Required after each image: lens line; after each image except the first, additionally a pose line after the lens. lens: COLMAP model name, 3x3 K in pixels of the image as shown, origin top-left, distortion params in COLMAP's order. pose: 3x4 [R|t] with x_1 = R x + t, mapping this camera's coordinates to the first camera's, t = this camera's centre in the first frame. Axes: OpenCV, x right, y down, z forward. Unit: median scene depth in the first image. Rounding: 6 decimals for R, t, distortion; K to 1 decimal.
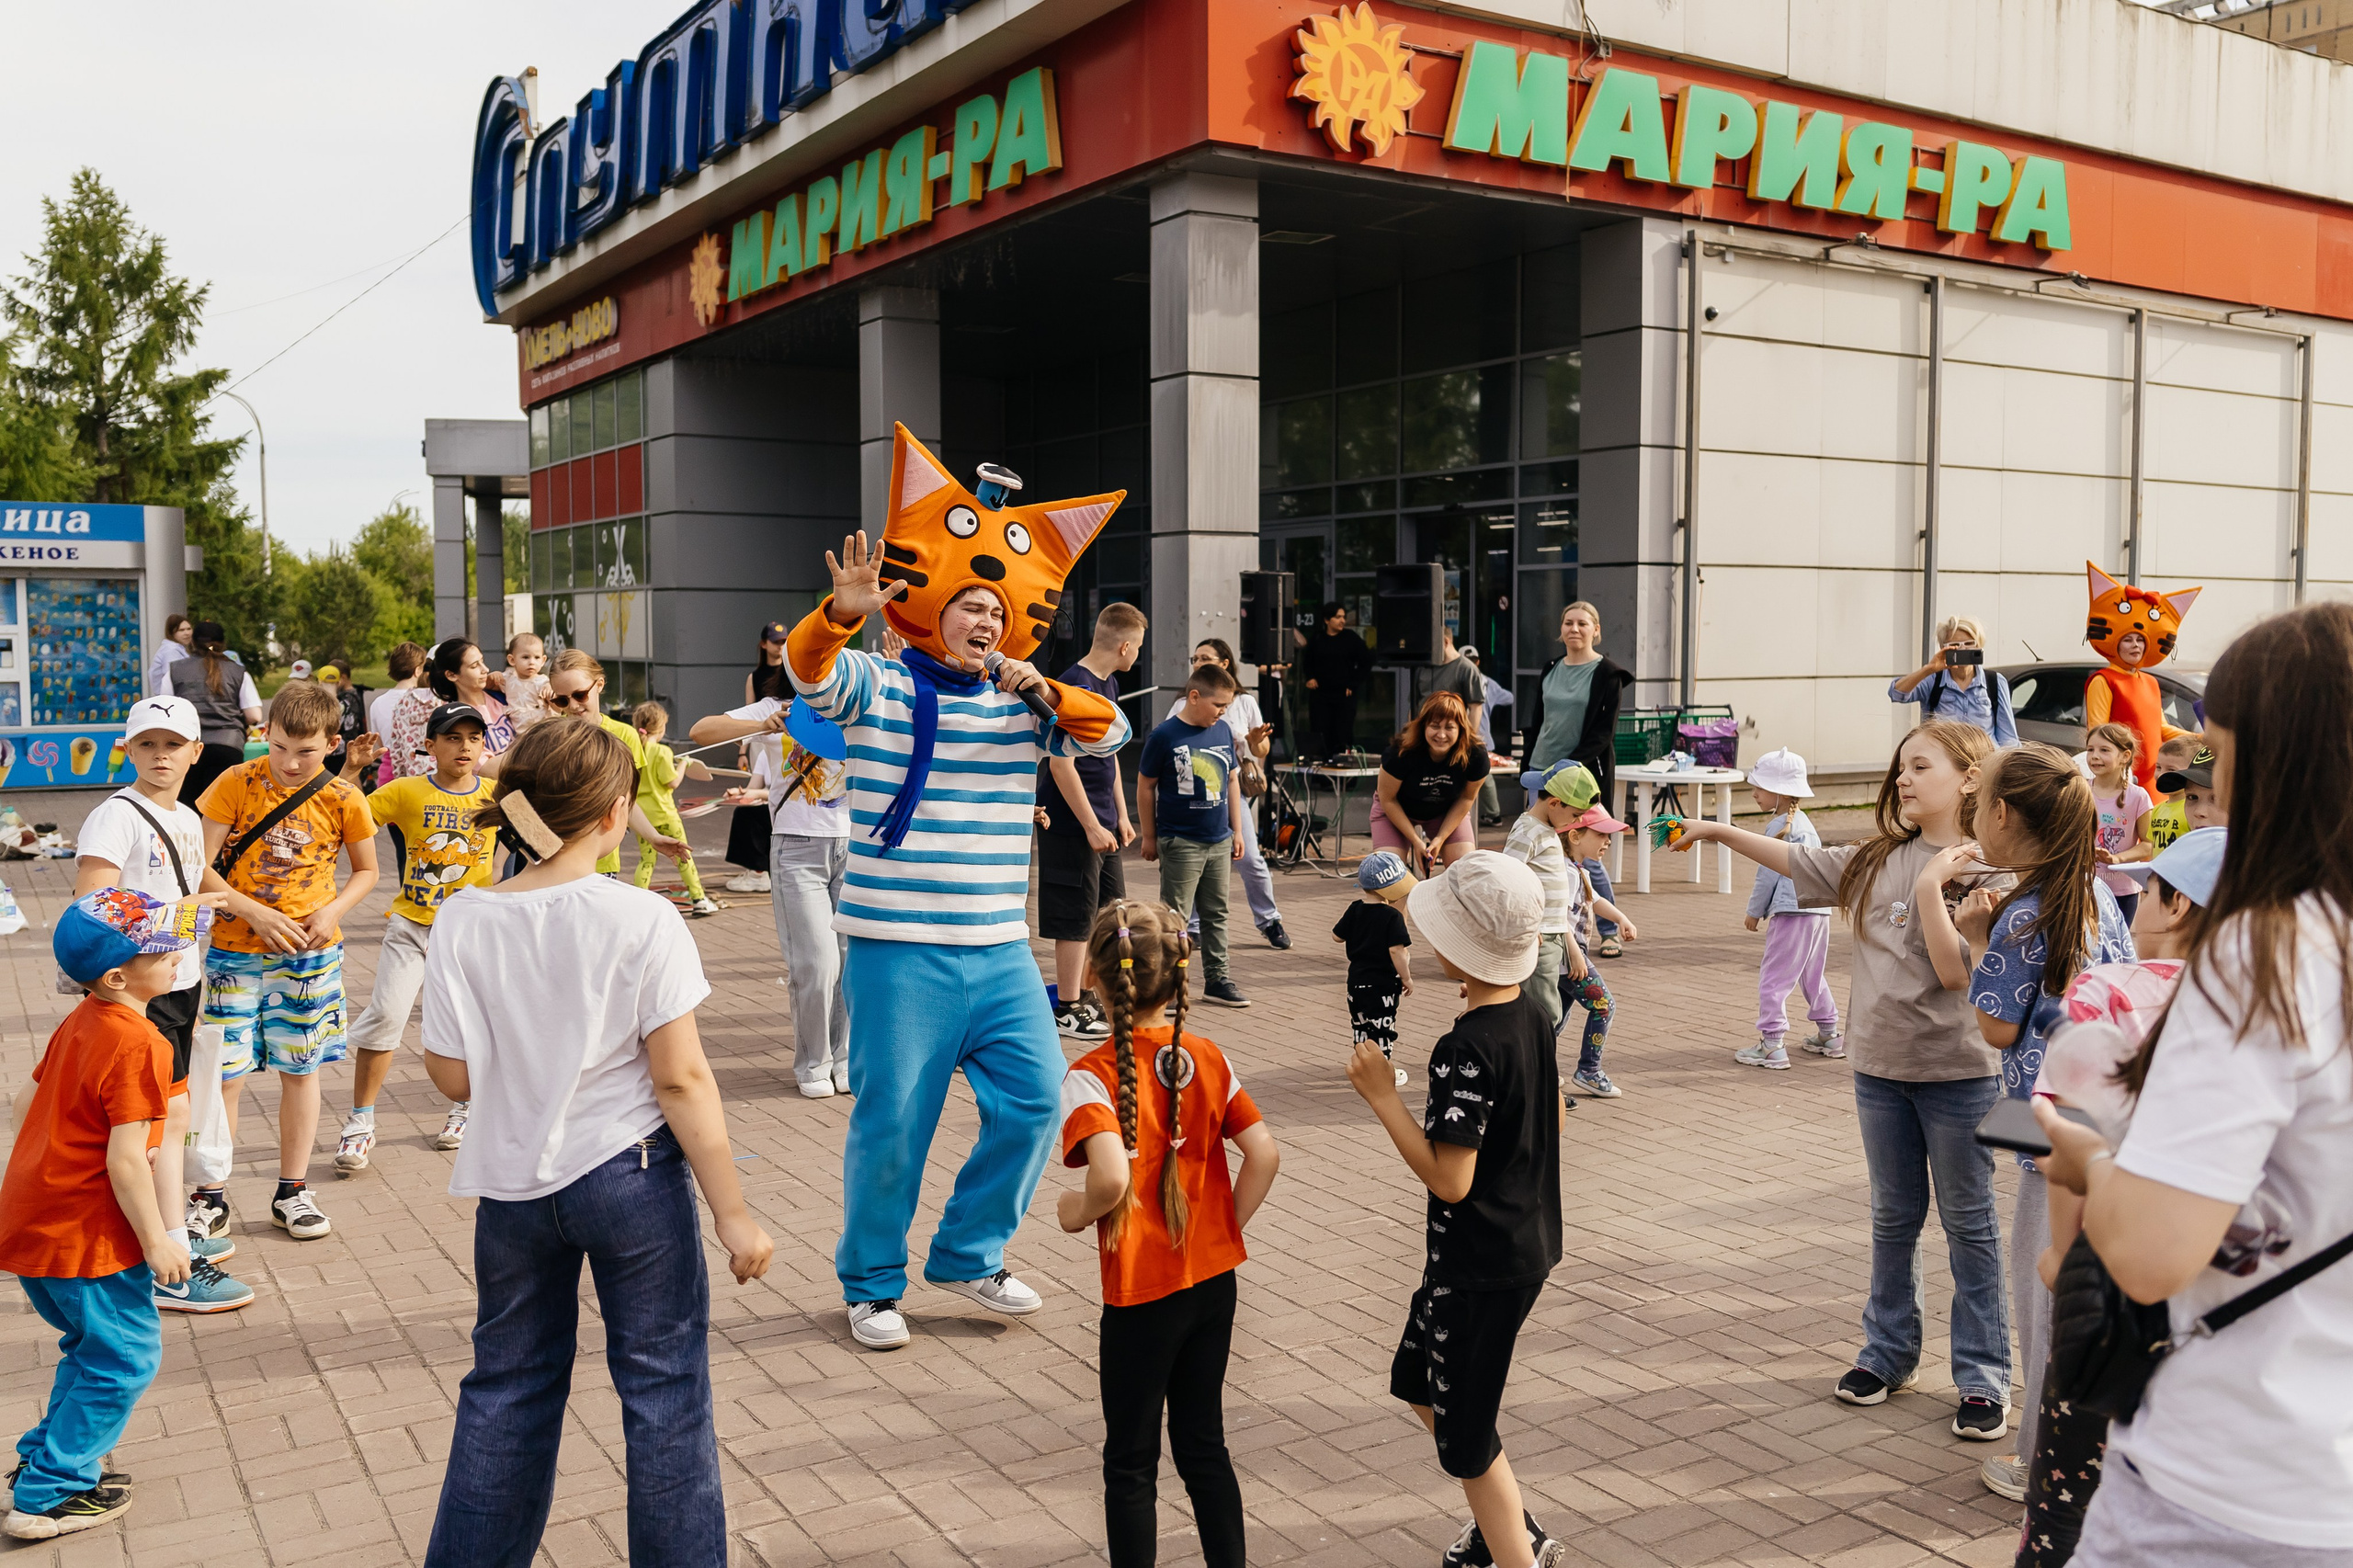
lens RADIAL K [[1965.7, 0, 1246.0], [0, 1965.7, 785.2], [0, 0, 1]] dist [-0.010272, -0.004335]
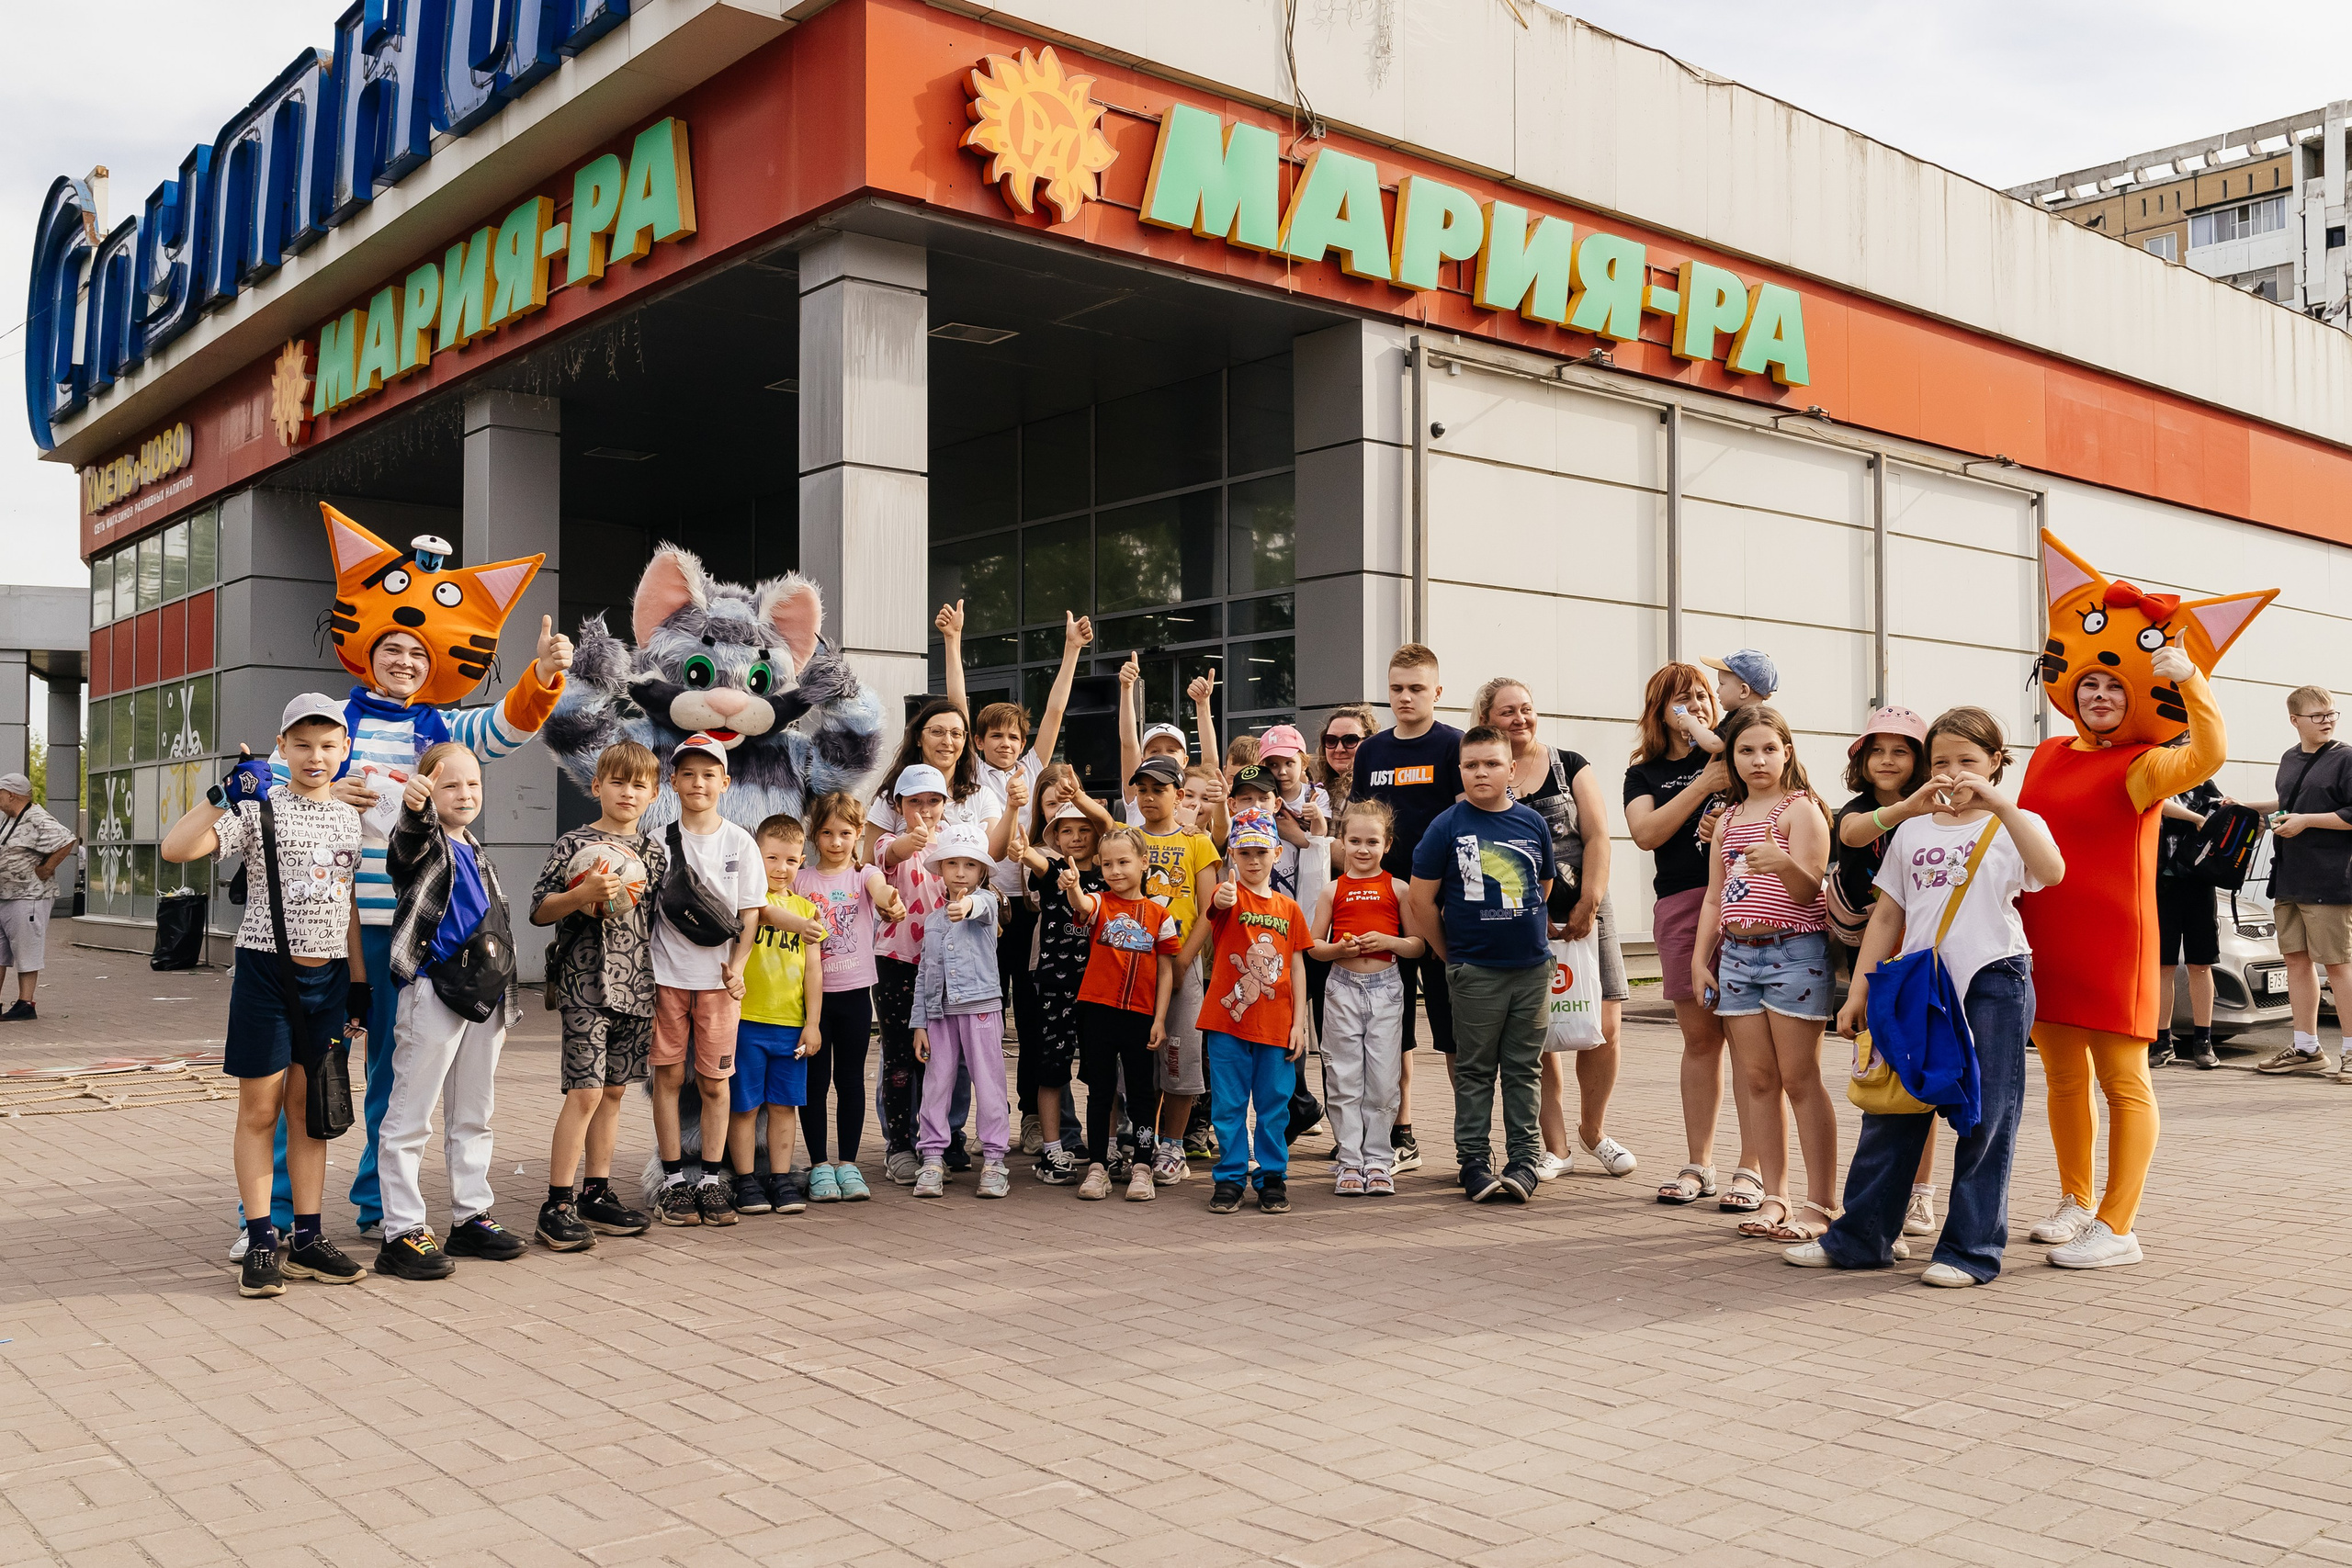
lens RADIAL K [[2045.4, 0, 1208.3], [0, 2045.4, 812.9], [0, 0, 1]] dist [-0.003938, -0.012409]
pose [[0.991102, 0.002530, 0.133078, 0.008163], [0.010332, 0.995340, -0.095873, 0.021276], [-0.132700, 0.096395, 0.986458, 0.099784]]
